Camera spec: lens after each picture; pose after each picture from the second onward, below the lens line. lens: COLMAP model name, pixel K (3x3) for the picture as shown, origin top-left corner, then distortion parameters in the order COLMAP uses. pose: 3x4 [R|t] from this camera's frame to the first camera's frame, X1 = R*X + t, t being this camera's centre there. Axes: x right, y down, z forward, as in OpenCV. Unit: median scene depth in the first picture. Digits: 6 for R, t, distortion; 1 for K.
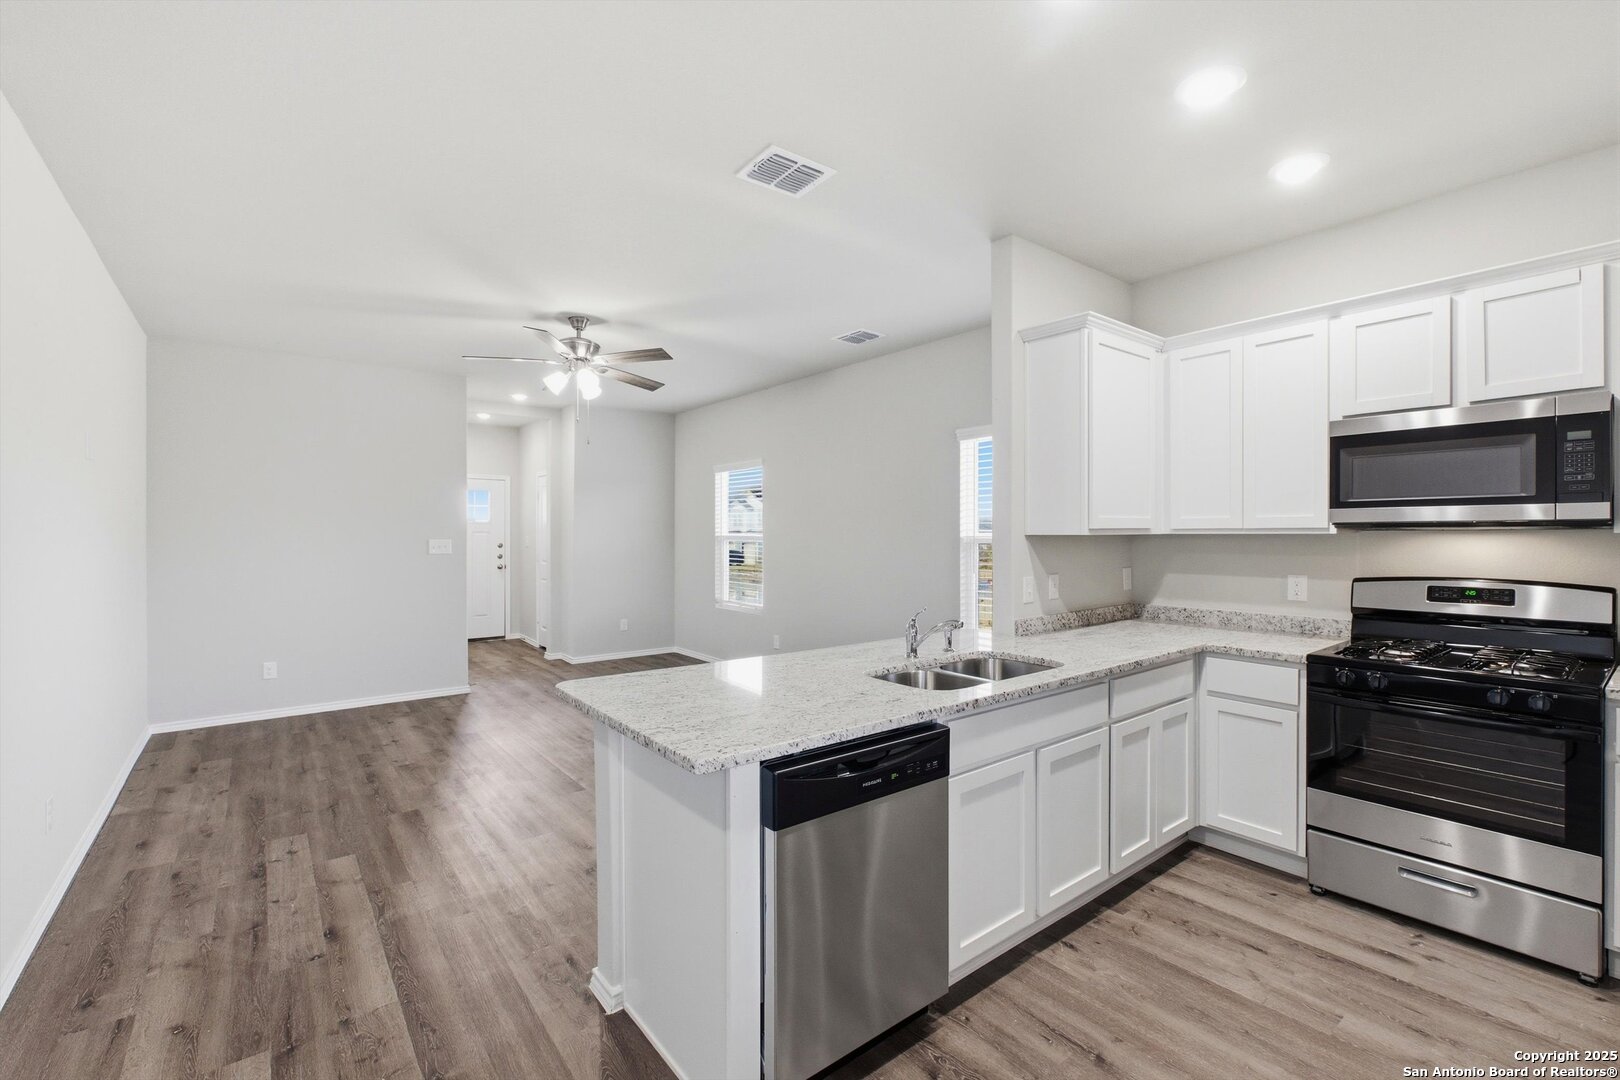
lens RADIAL K [[703.9, 0, 808.8], [0, 703.9, 536.3], [0, 0, 1]] dist [-0.000638, -0.000405]
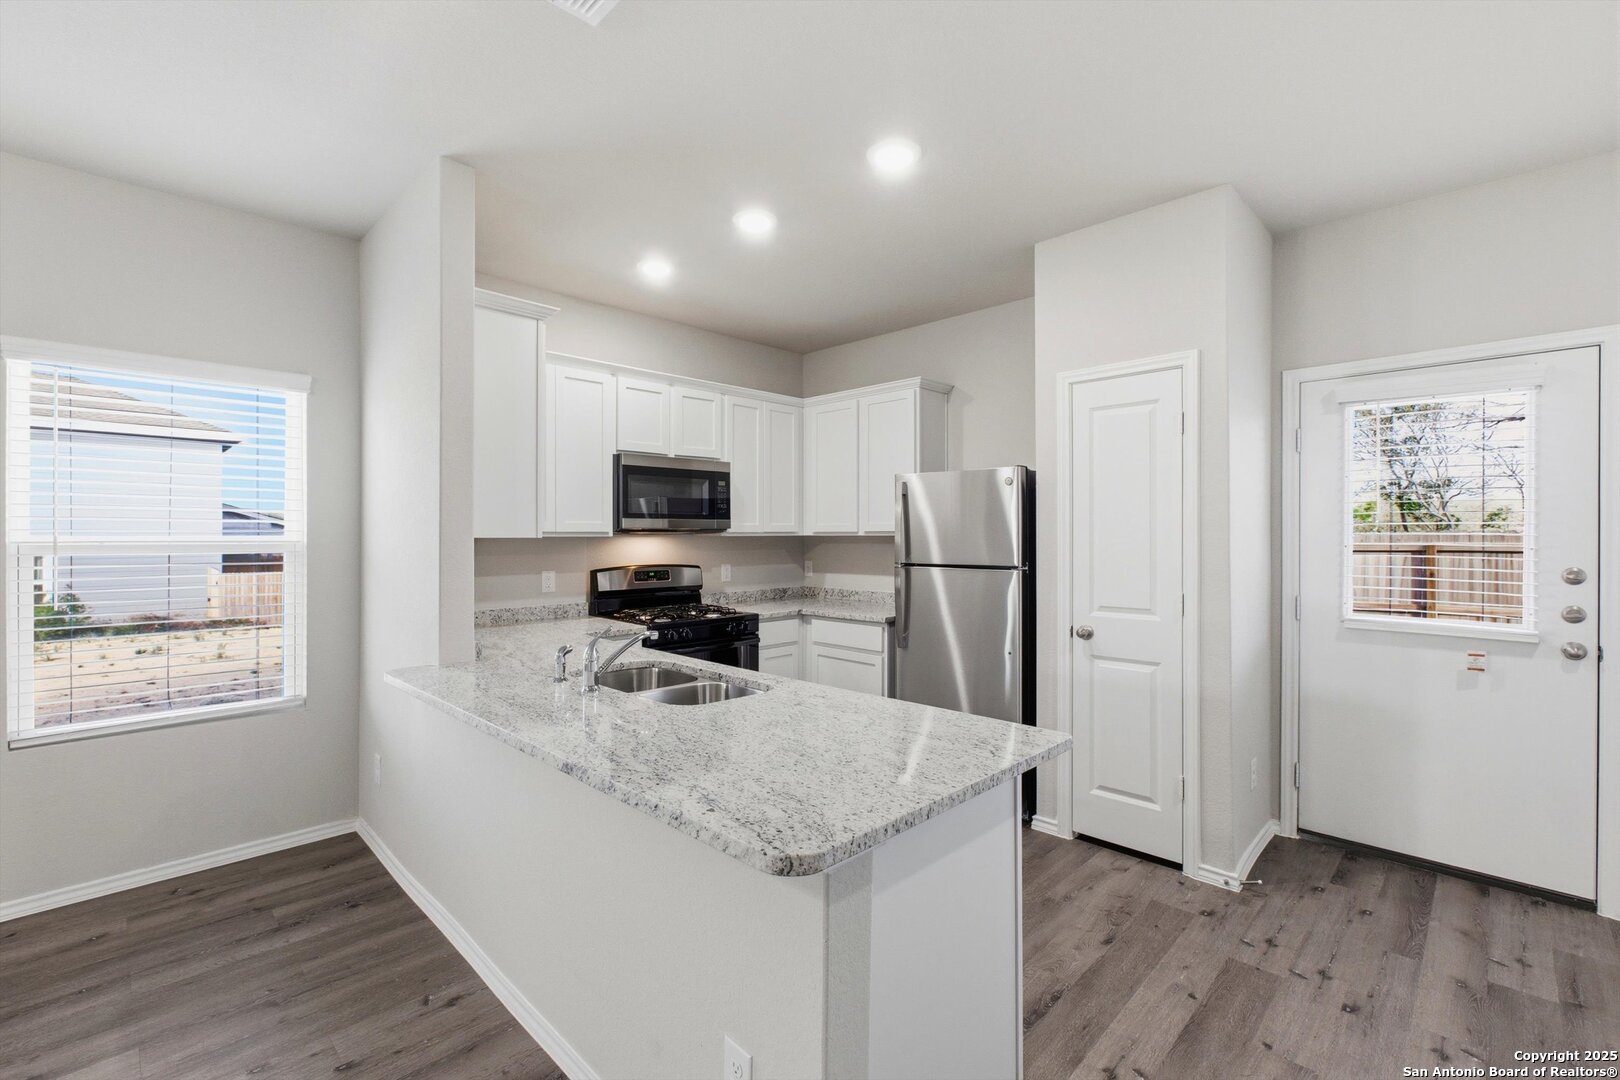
lens RADIAL K [[703.9, 0, 810.2], [0, 703.9, 534.8], [0, 0, 1]] dist [-0.000638, -0.000405]
pose [[-0.125541, 0.004903, 0.992076, -0.643591], [0.005925, 0.999974, -0.004192, 0.001063], [-0.992071, 0.005352, -0.125566, 0.813938]]
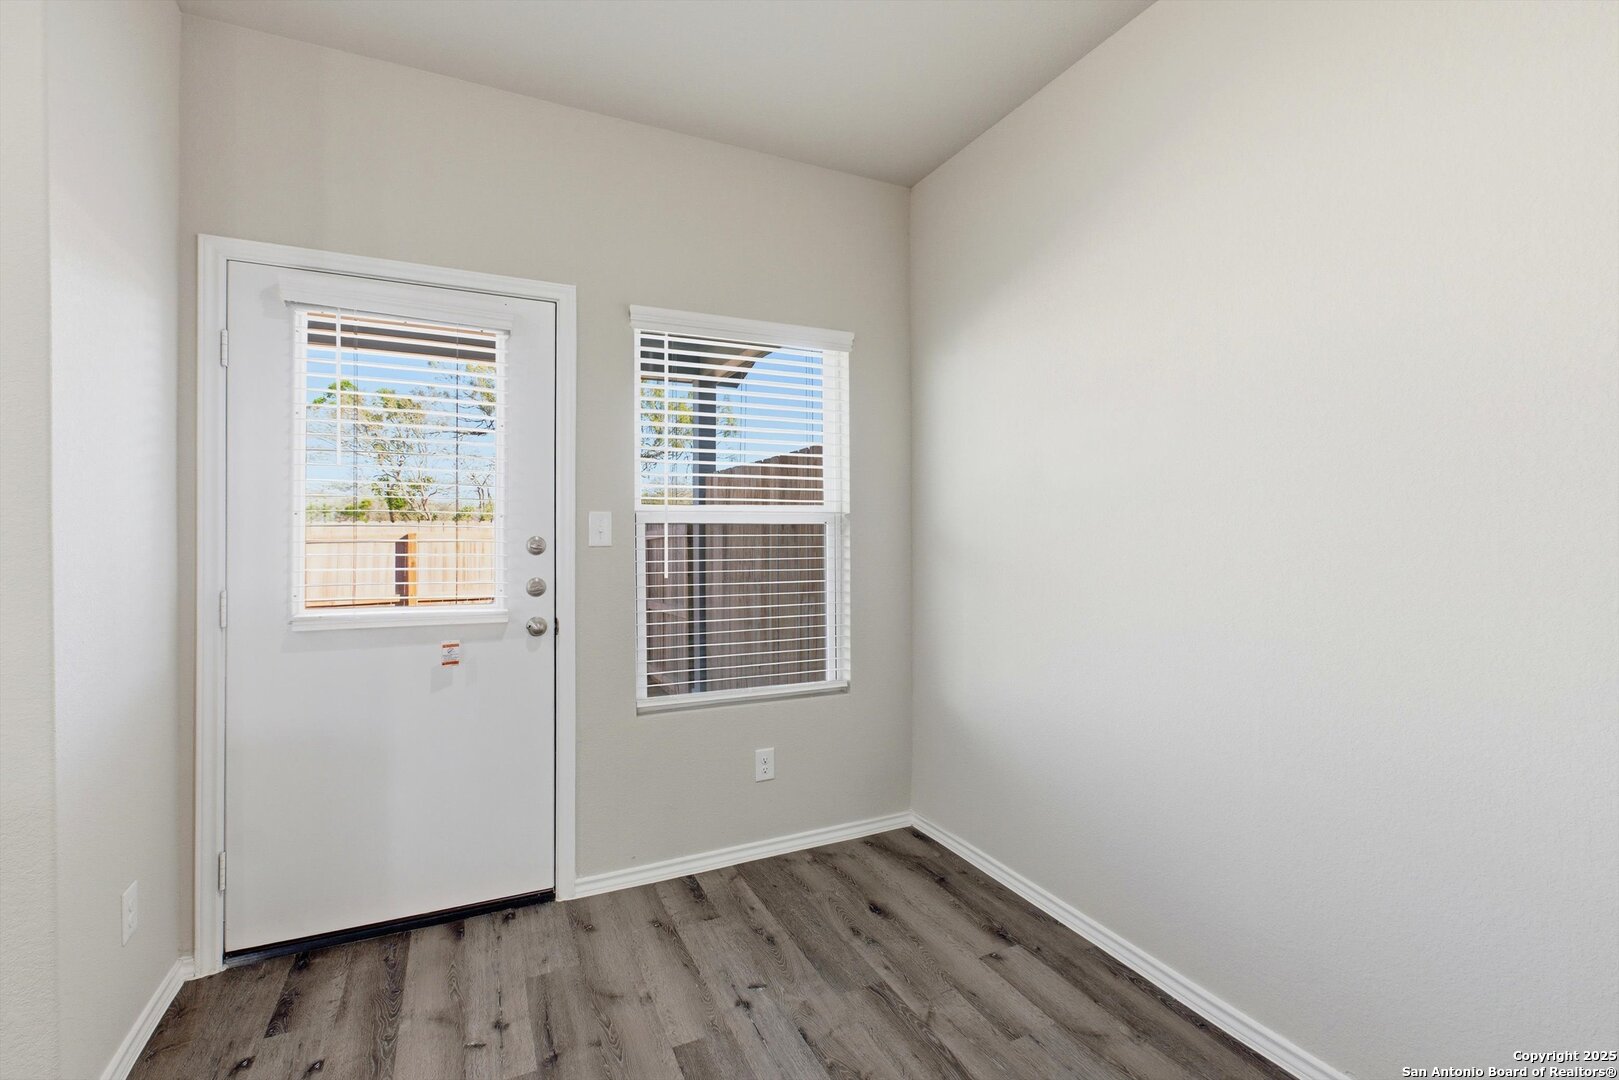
lens RADIAL K [[703.5, 0, 805.4], [0, 703.5, 543.6], [0, 0, 1]] dist [-0.000638, -0.000405]
pose [[-0.976605, 0.001002, 0.215037, -0.406886], [0.003980, 0.999902, 0.013414, 0.036926], [-0.215003, 0.013956, -0.976514, 0.528199]]
